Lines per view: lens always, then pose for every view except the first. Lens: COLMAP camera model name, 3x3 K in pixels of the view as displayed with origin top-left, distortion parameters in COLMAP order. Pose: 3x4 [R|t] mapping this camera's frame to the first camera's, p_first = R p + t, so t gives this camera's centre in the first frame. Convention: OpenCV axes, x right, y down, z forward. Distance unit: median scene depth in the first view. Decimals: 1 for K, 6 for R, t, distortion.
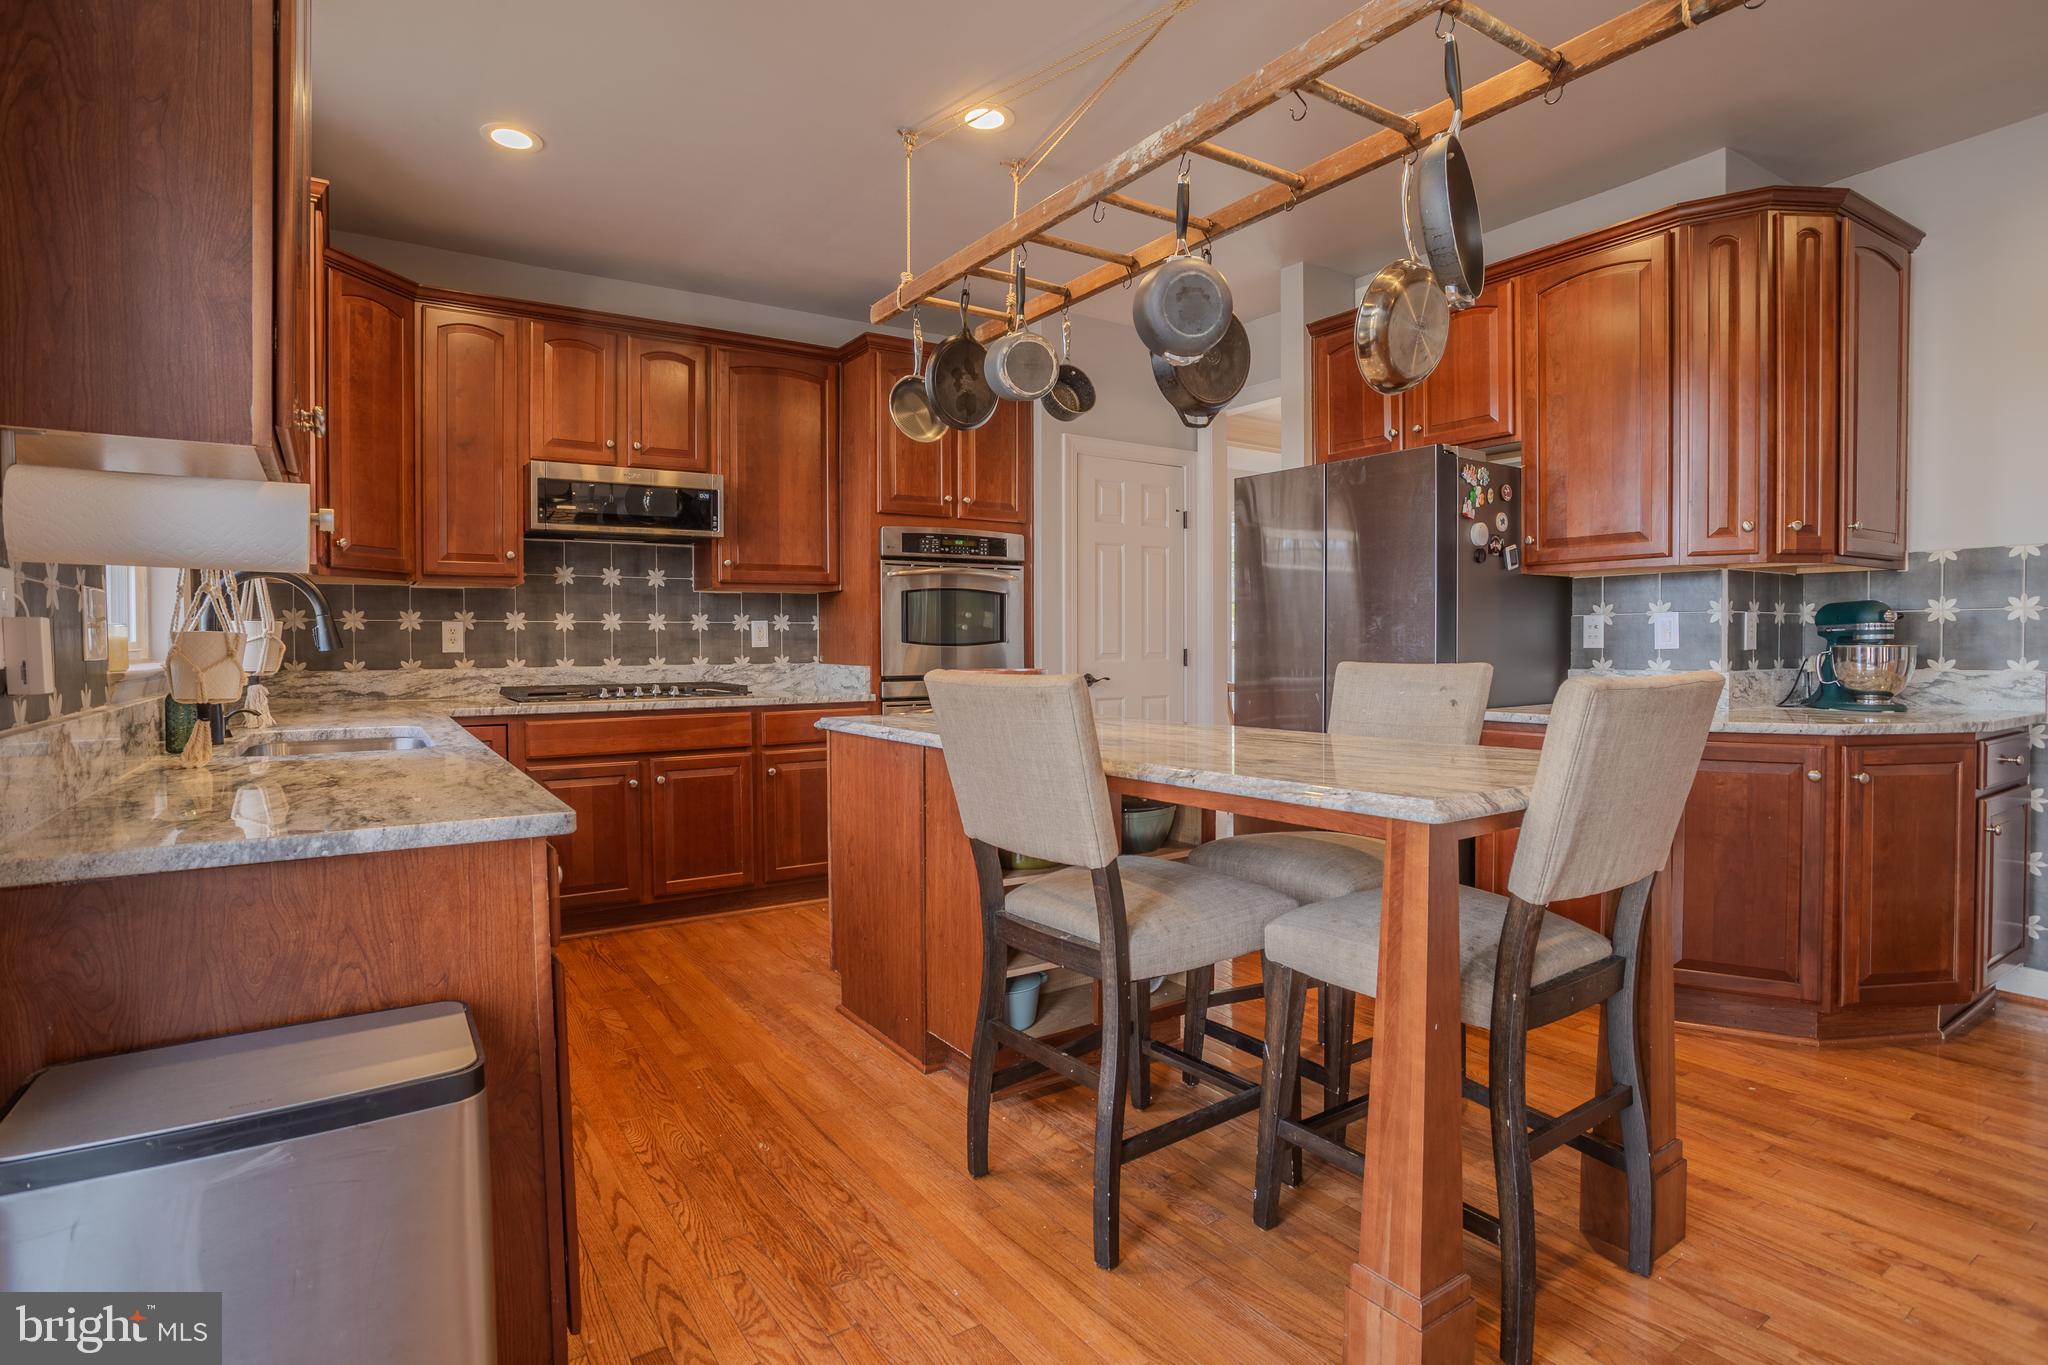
lens RADIAL K [[964.2, 0, 951.9], [0, 964.2, 678.6], [0, 0, 1]] dist [-0.078194, 0.046669]
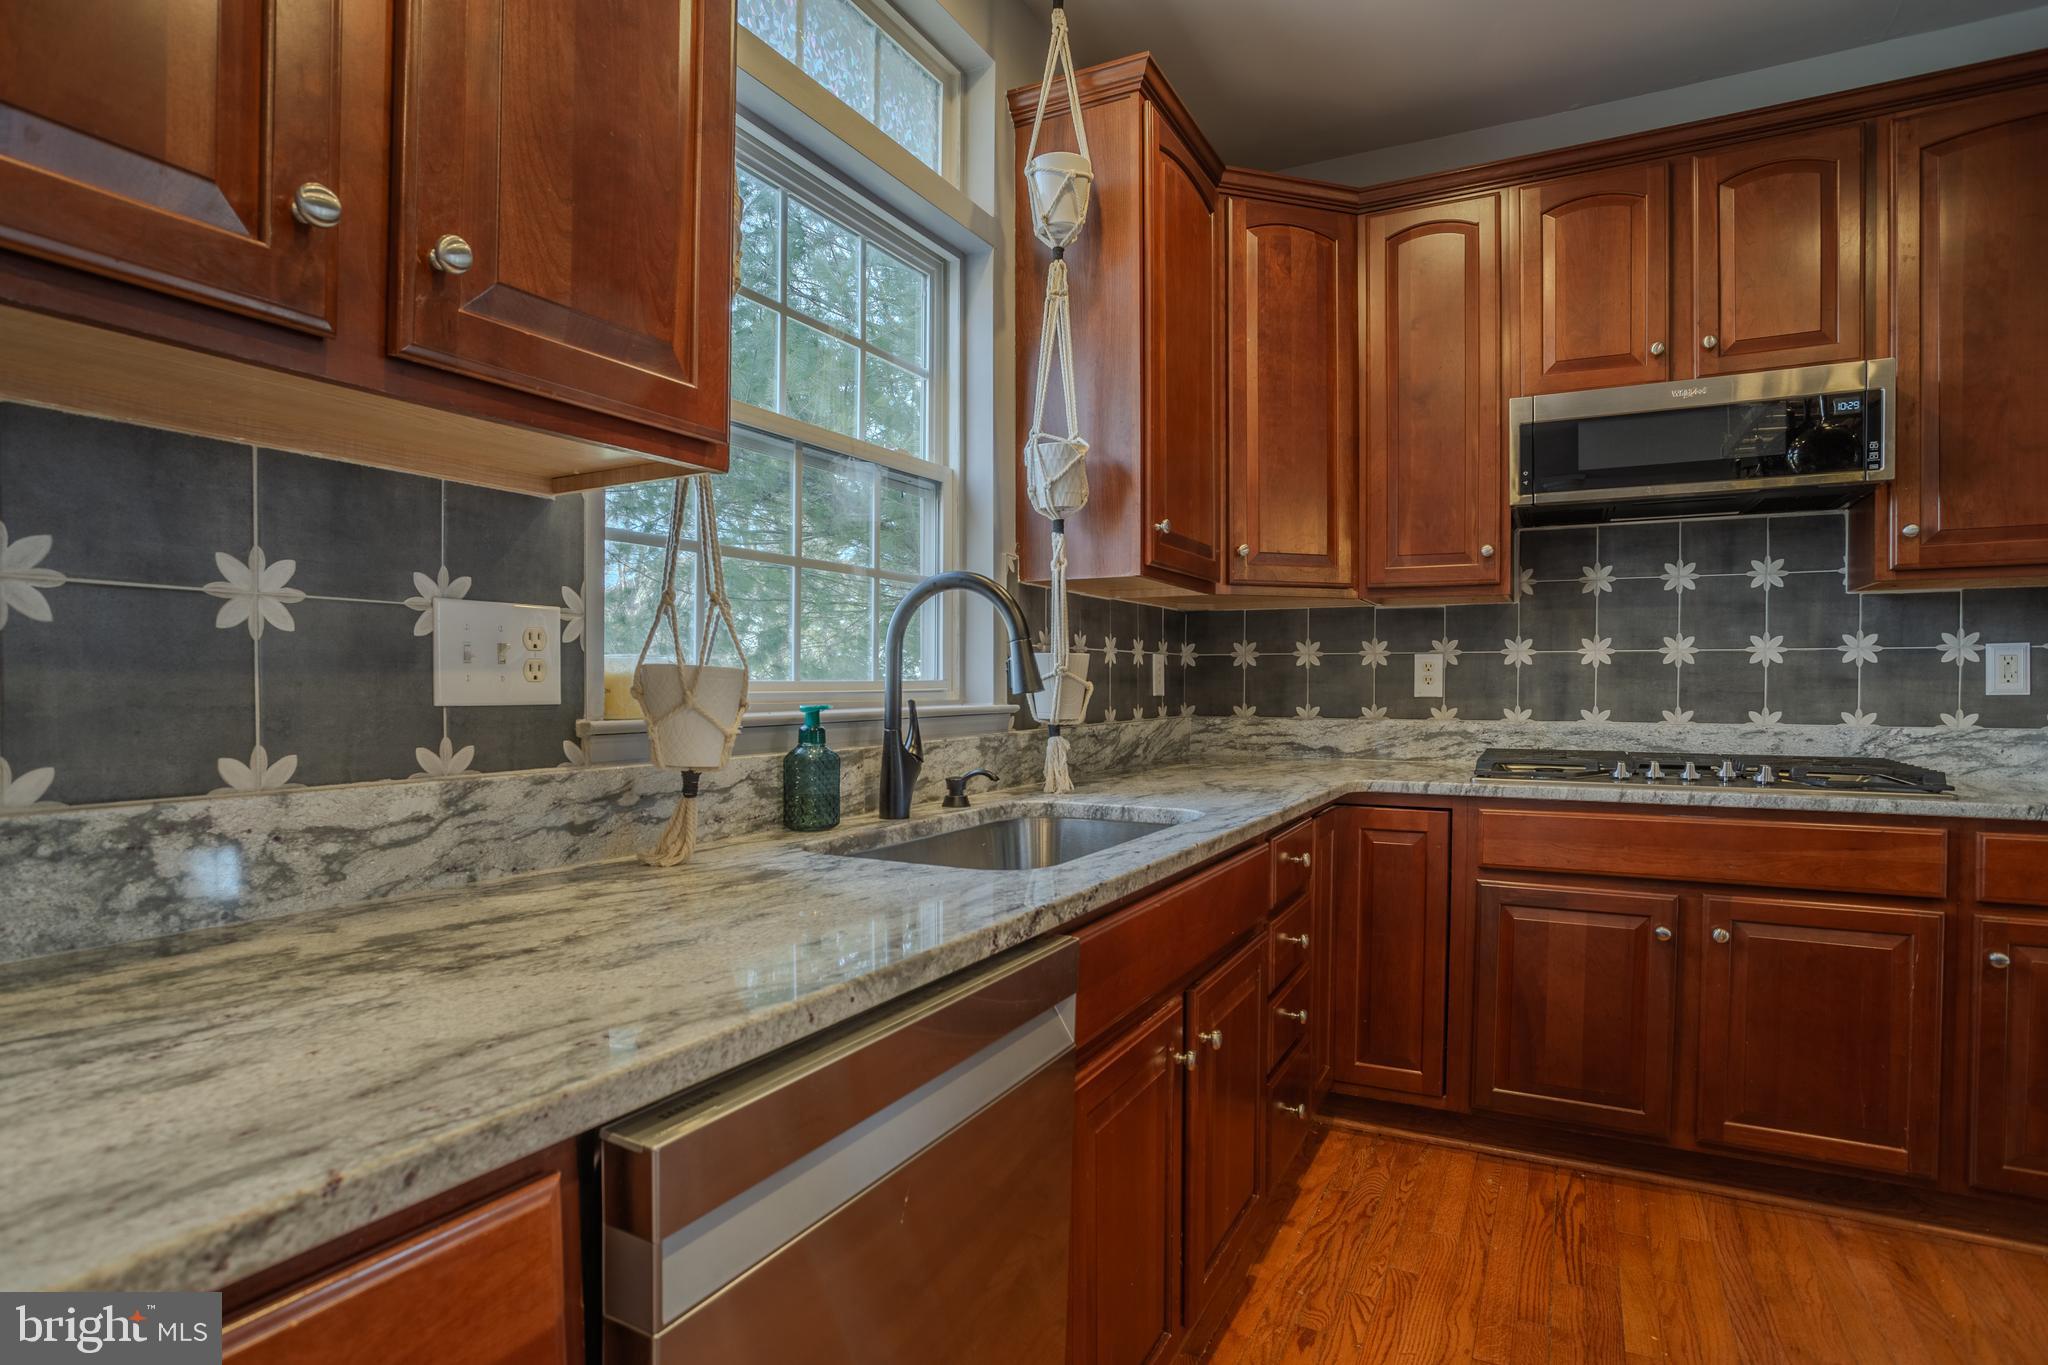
lens RADIAL K [[1055.9, 0, 1017.1], [0, 1055.9, 702.0], [0, 0, 1]] dist [-0.053285, 0.024421]
pose [[0.519991, 0.017254, -0.853997, -0.011235], [-0.035702, 0.999361, -0.001548, -0.011350], [0.853425, 0.031294, 0.520275, 0.321988]]
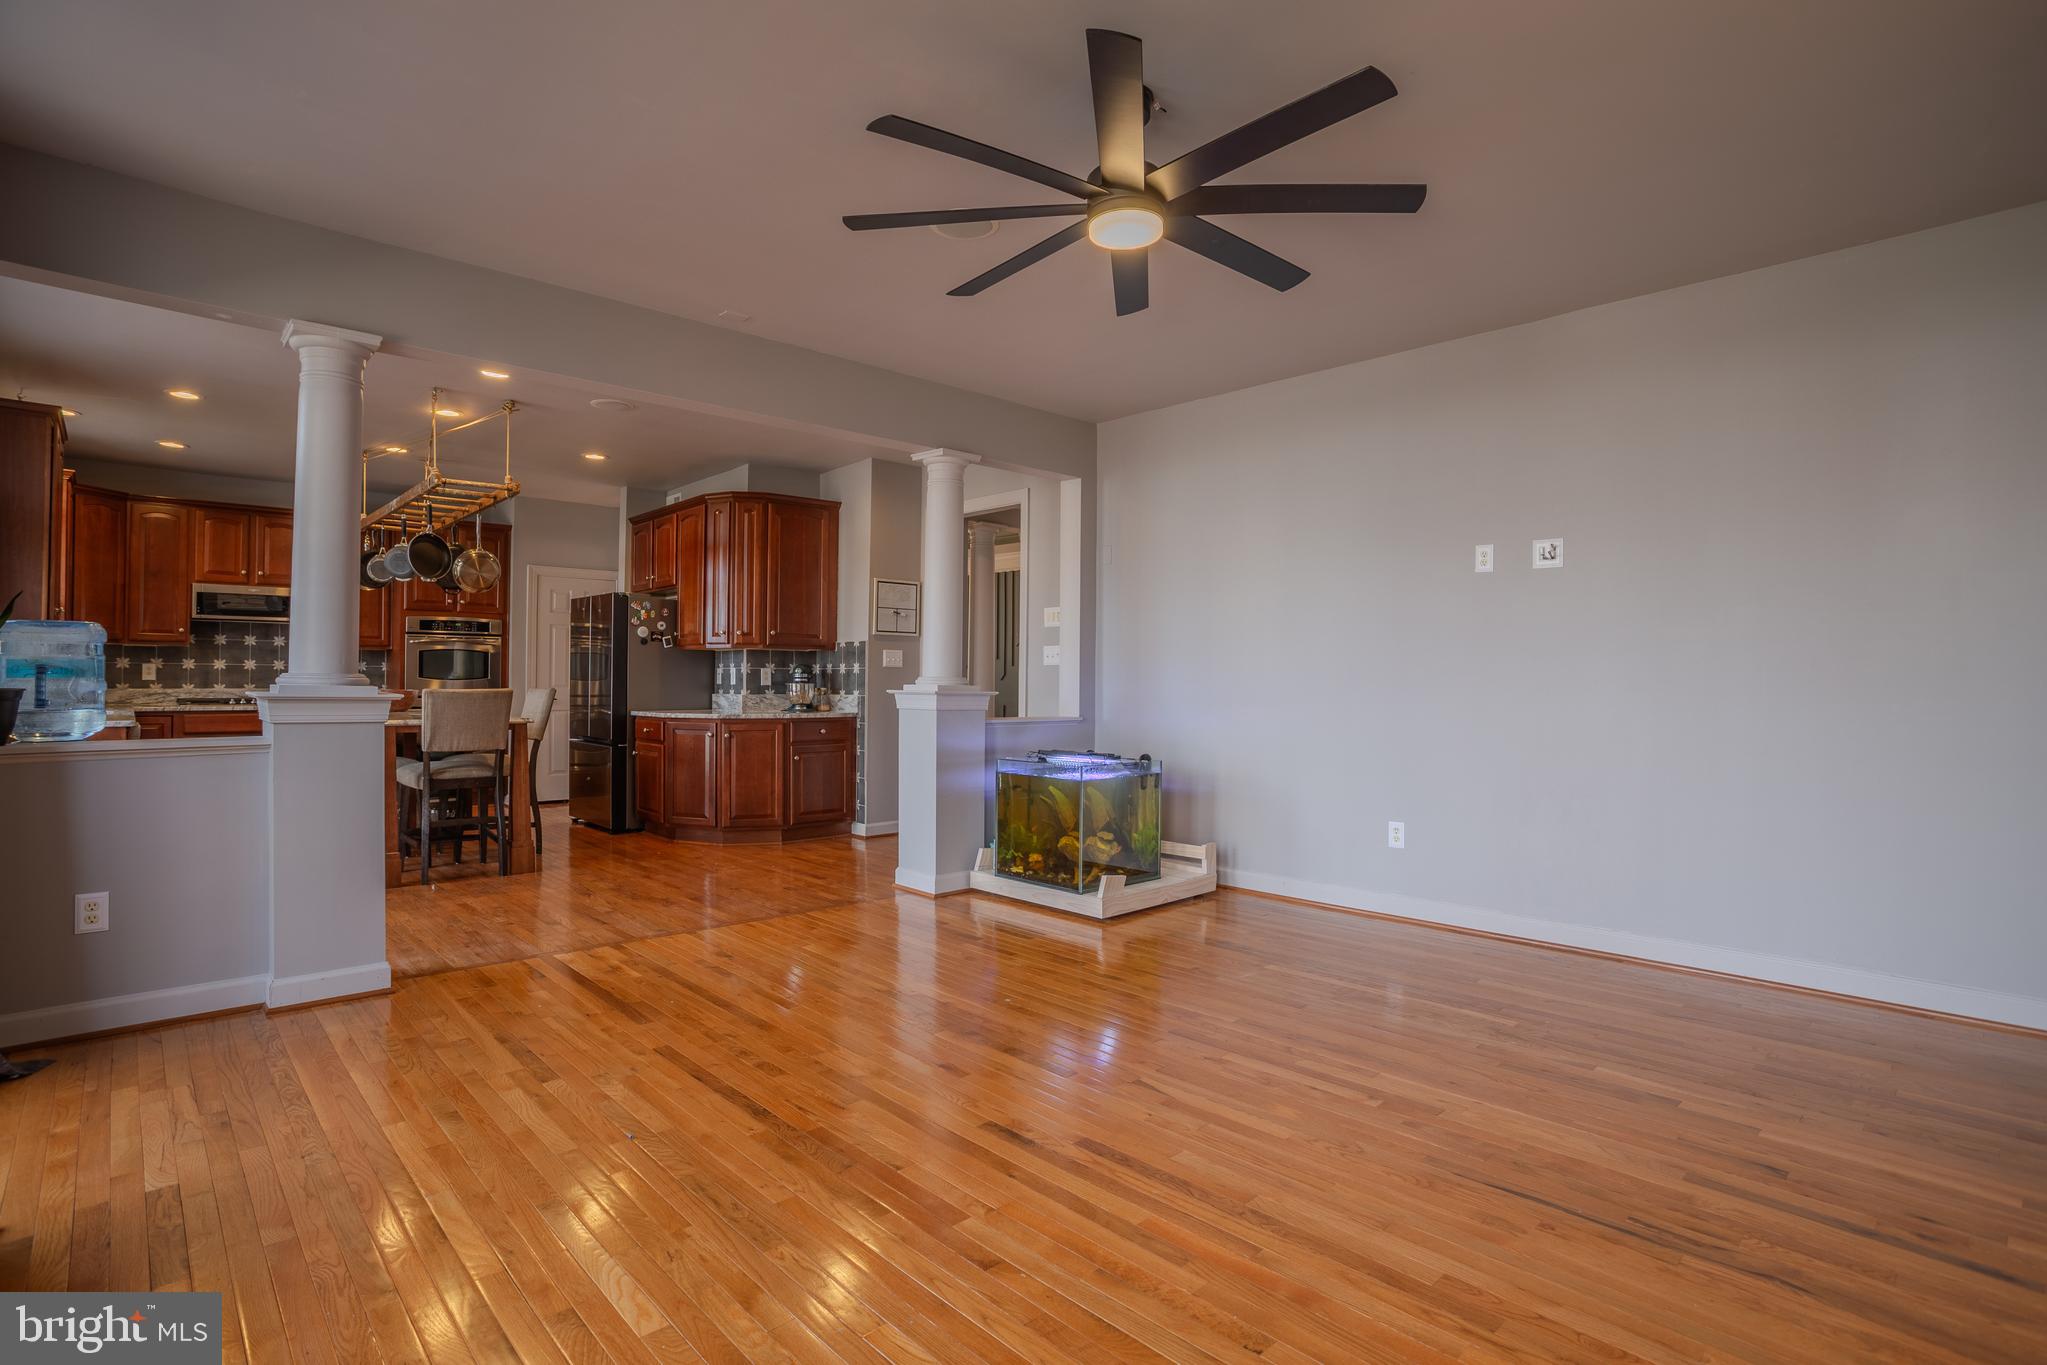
lens RADIAL K [[963.7, 0, 951.4], [0, 963.7, 678.6], [0, 0, 1]] dist [-0.078194, 0.046669]
pose [[0.987164, 0.012089, 0.159253, 0.756662], [-0.005875, 0.999205, -0.039429, 0.033685], [-0.159603, 0.037987, 0.986450, -1.089505]]
